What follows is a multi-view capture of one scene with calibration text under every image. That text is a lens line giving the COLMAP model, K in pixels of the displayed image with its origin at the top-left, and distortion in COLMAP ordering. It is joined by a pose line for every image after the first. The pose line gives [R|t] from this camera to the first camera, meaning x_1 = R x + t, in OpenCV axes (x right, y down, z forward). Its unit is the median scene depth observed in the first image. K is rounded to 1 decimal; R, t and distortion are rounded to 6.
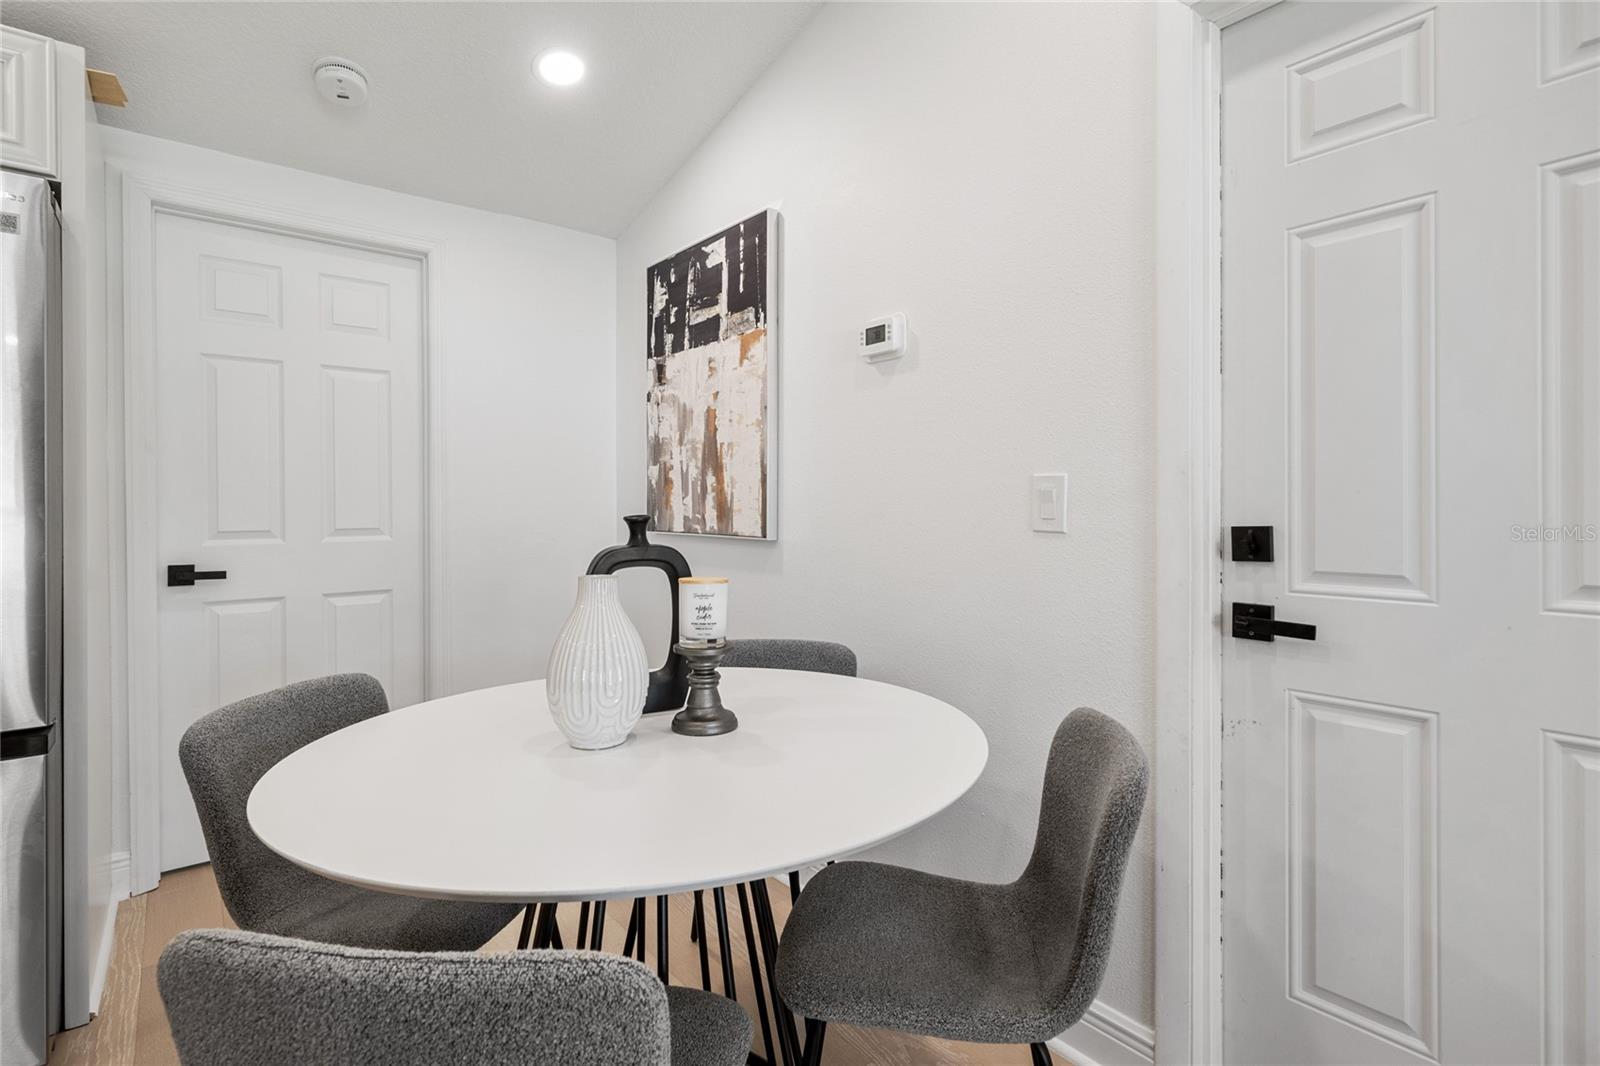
lens RADIAL K [[747.9, 0, 790.4], [0, 747.9, 507.8], [0, 0, 1]] dist [-0.000850, -0.000006]
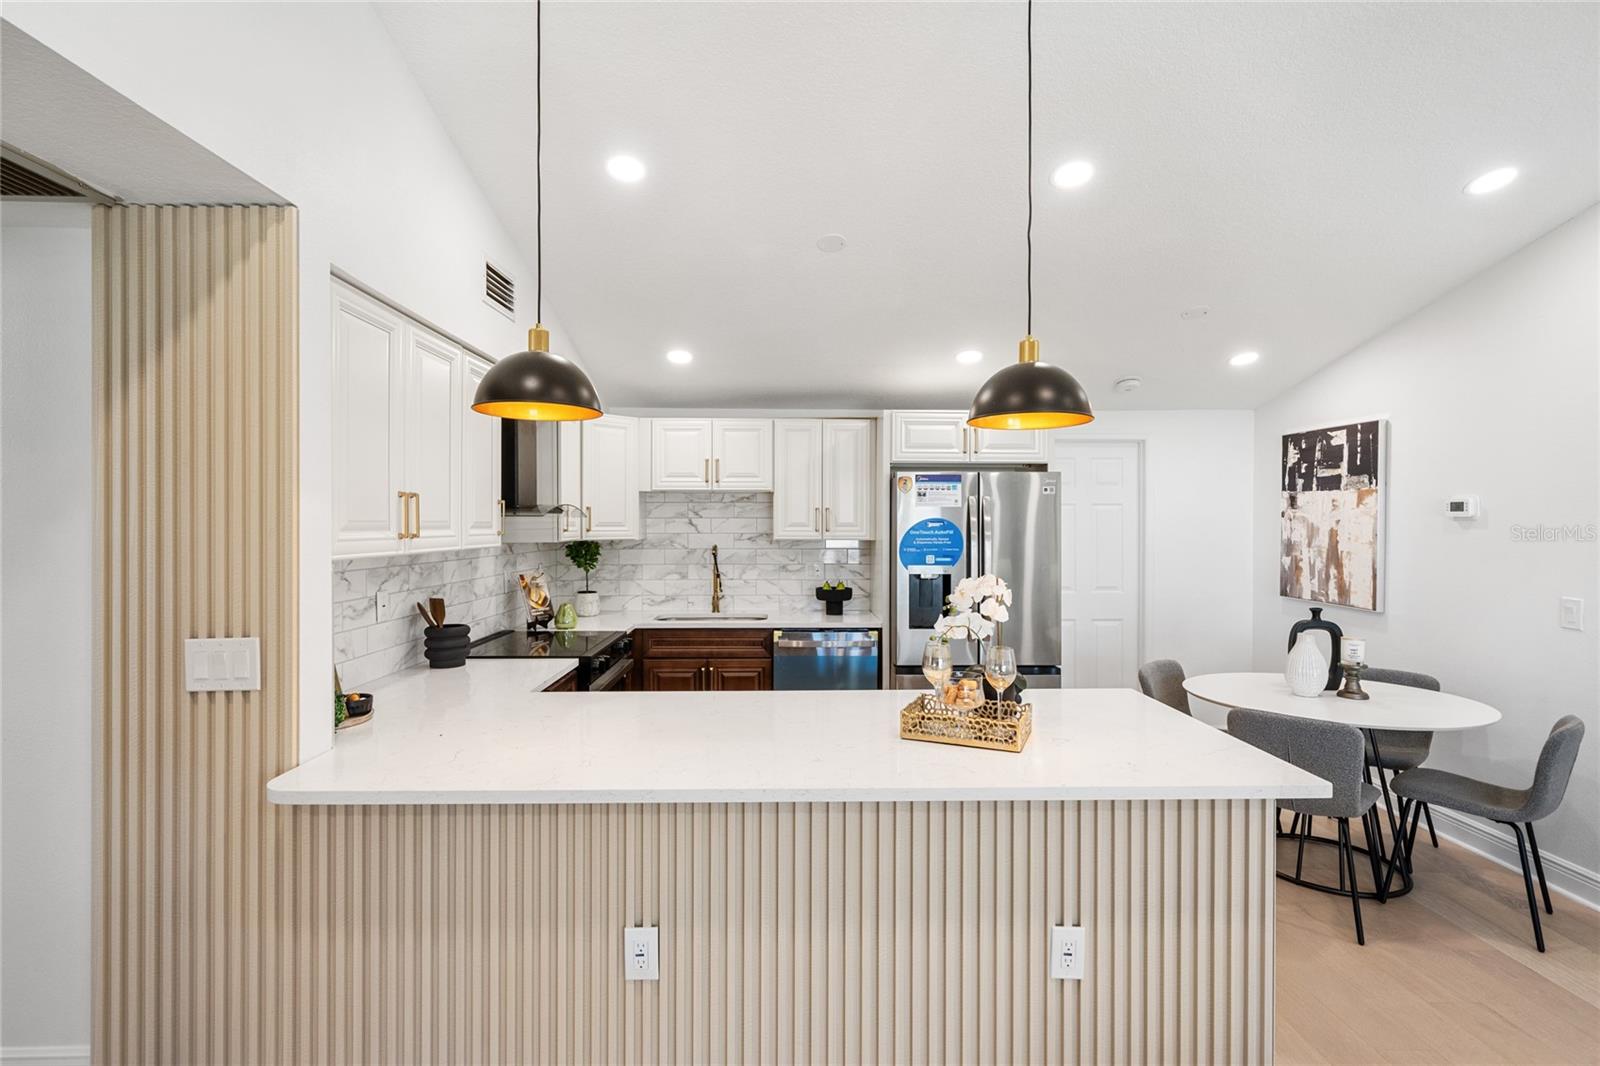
lens RADIAL K [[743.2, 0, 792.7], [0, 743.2, 526.3], [0, 0, 1]] dist [-0.001463, -0.000090]
pose [[0.783343, 0.009271, -0.621521, -0.021251], [-0.005404, 0.999953, 0.008104, -0.146108], [0.621566, -0.002989, 0.783356, -1.067897]]
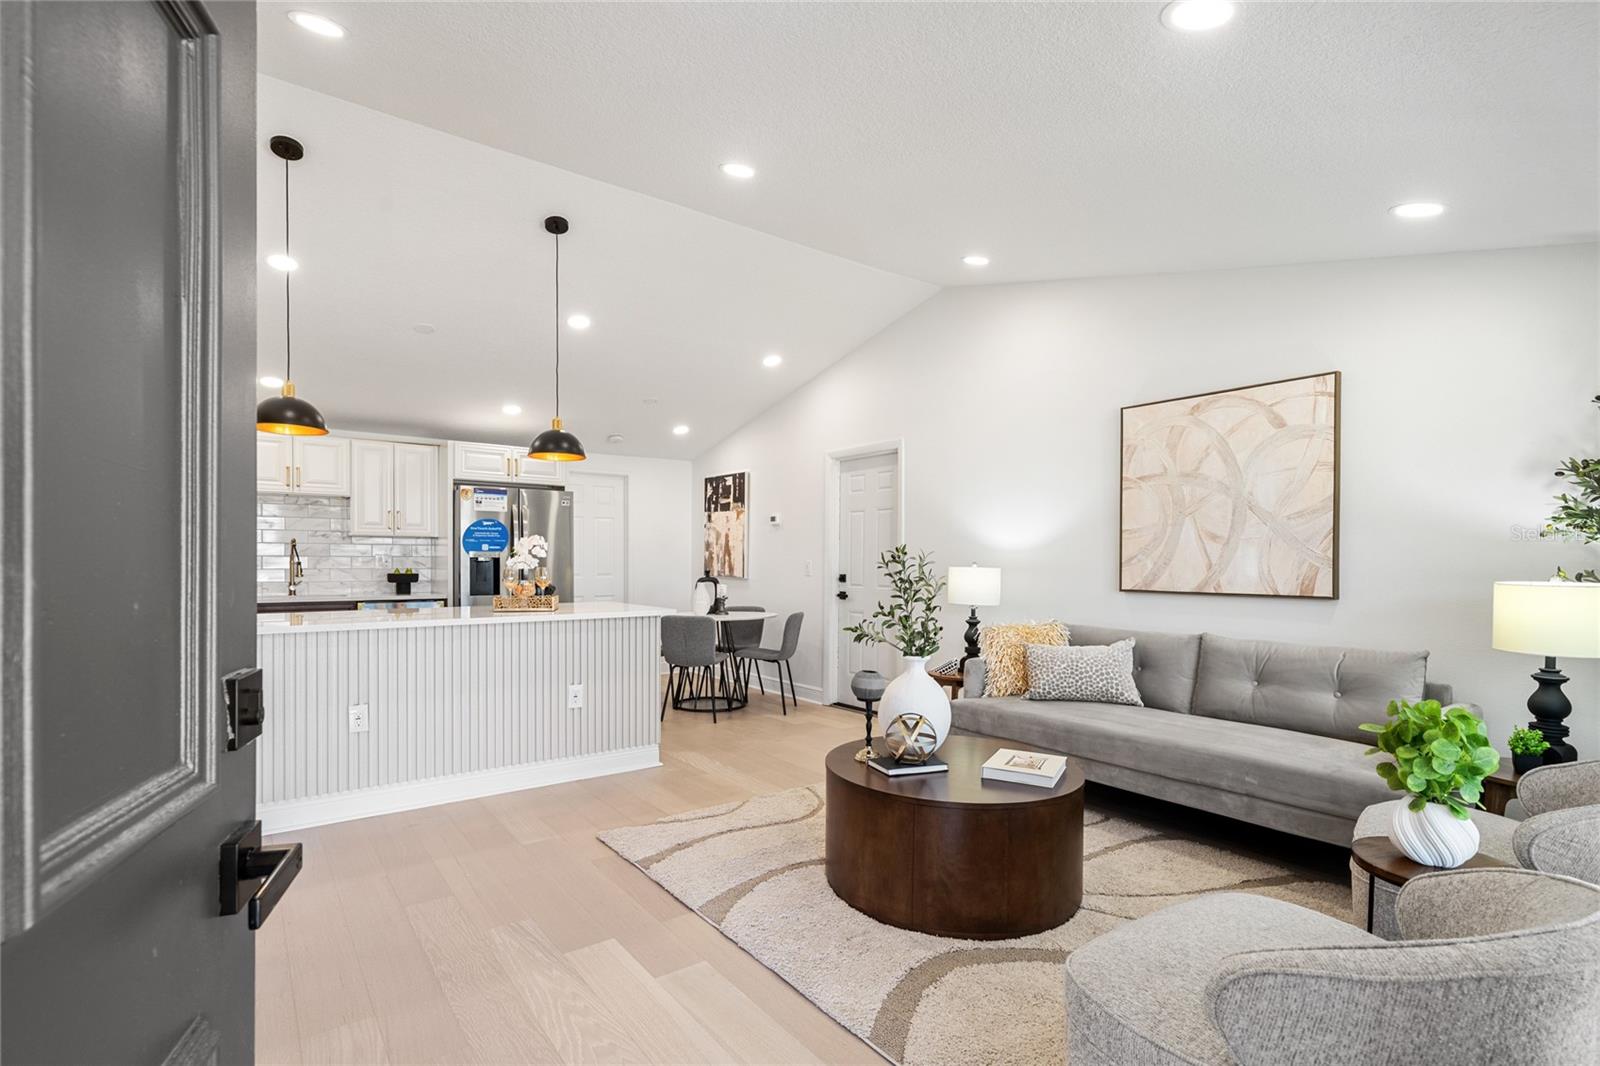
lens RADIAL K [[749.9, 0, 778.2], [0, 749.9, 569.9], [0, 0, 1]] dist [-0.001120, 0.000003]
pose [[0.998131, 0.009536, -0.060355, 0.270732], [-0.008797, 0.999883, 0.012496, -0.029384], [0.060467, -0.011942, 0.998099, -1.909994]]
